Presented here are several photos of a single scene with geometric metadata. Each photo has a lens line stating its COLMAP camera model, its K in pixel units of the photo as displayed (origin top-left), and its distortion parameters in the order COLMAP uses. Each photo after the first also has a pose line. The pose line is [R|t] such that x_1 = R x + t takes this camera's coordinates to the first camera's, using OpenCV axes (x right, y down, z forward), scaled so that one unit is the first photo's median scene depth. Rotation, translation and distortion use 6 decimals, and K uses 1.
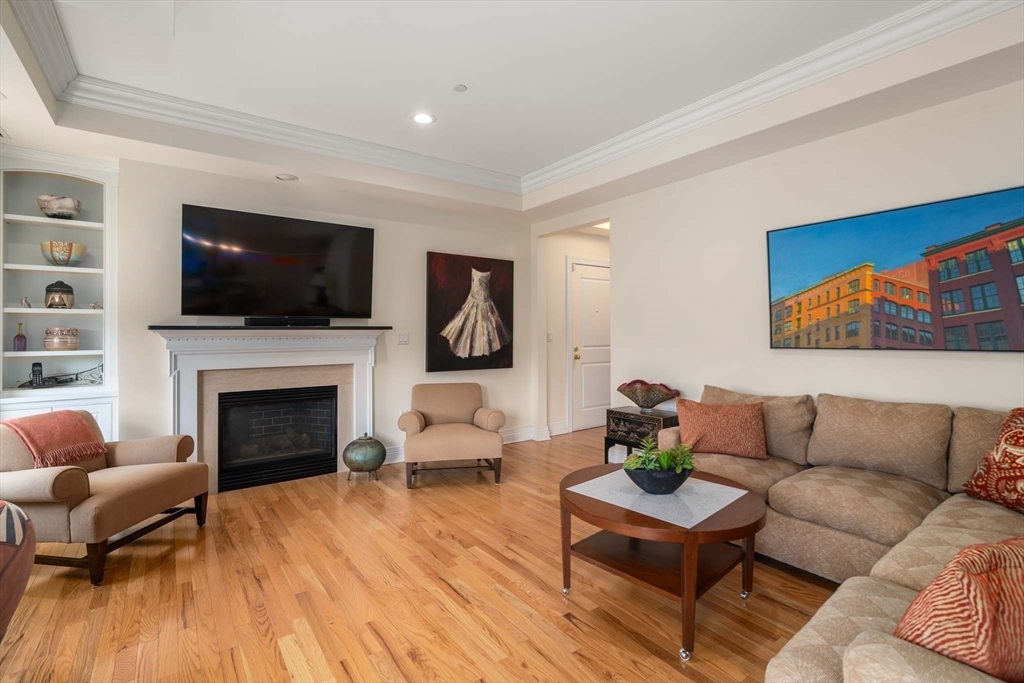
lens RADIAL K [[468.7, 0, 507.0], [0, 468.7, 330.3], [0, 0, 1]] dist [-0.001994, 0.000286]
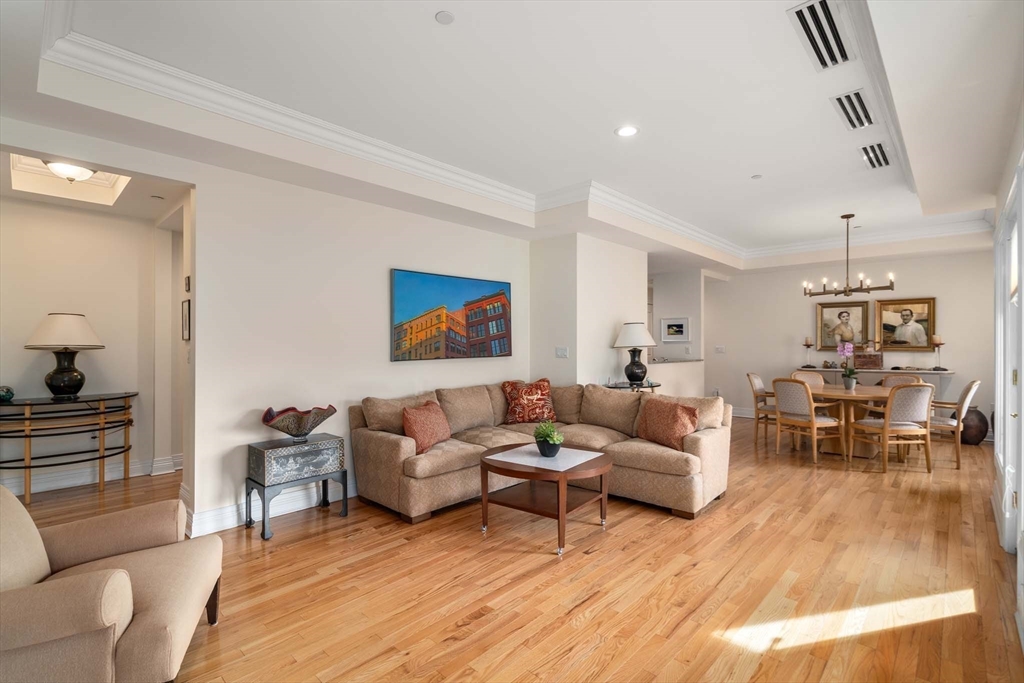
lens RADIAL K [[470.4, 0, 507.2], [0, 470.4, 344.8], [0, 0, 1]] dist [0.002192, 0.000623]
pose [[-0.176659, 0.000866, 0.984272, -0.720052], [-0.001723, 0.999998, -0.001189, -0.004746], [-0.984271, -0.001906, -0.176657, 0.883499]]
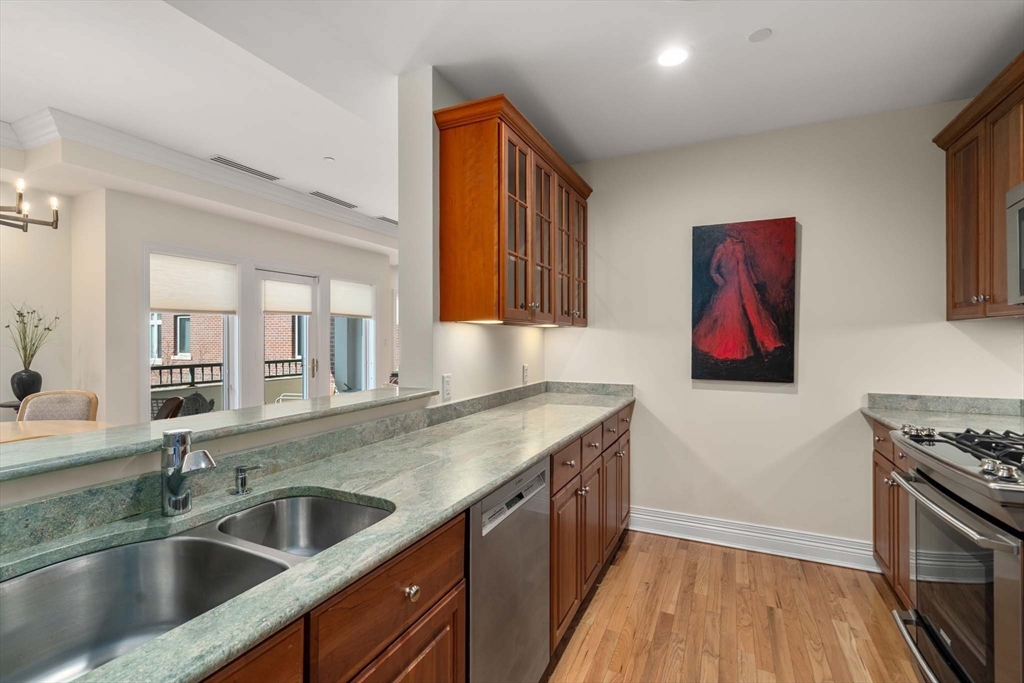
lens RADIAL K [[470.4, 0, 507.2], [0, 470.4, 344.8], [0, 0, 1]] dist [0.002192, 0.000623]
pose [[0.480846, 0.015187, -0.876674, 1.630279], [0.001430, 0.999835, 0.018105, -0.008399], [0.876804, -0.009959, 0.480745, -0.162072]]
